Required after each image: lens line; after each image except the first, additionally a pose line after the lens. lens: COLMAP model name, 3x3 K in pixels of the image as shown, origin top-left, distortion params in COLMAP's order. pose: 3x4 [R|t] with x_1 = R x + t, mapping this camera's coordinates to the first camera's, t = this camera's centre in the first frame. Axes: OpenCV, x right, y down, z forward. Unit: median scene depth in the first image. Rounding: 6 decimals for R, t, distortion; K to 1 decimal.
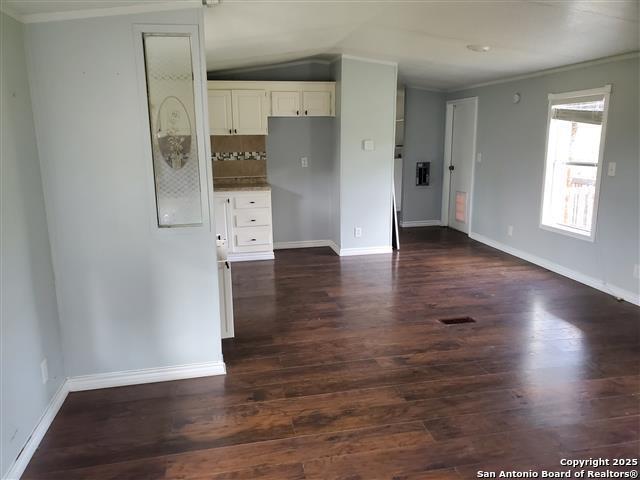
lens RADIAL K [[491.6, 0, 323.2], [0, 491.6, 238.9], [0, 0, 1]] dist [-0.014137, 0.008326]
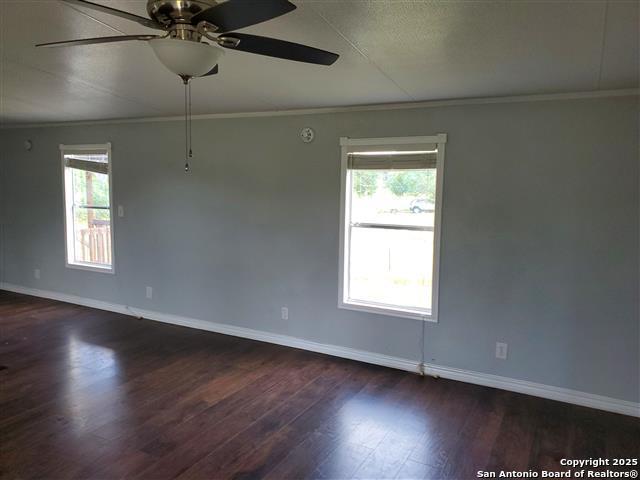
lens RADIAL K [[491.6, 0, 323.2], [0, 491.6, 238.9], [0, 0, 1]] dist [-0.014137, 0.008326]
pose [[0.626098, -0.066907, 0.776869, -0.038986], [0.131160, 0.991152, -0.020344, 0.014129], [-0.768634, 0.114631, 0.629334, -0.132423]]
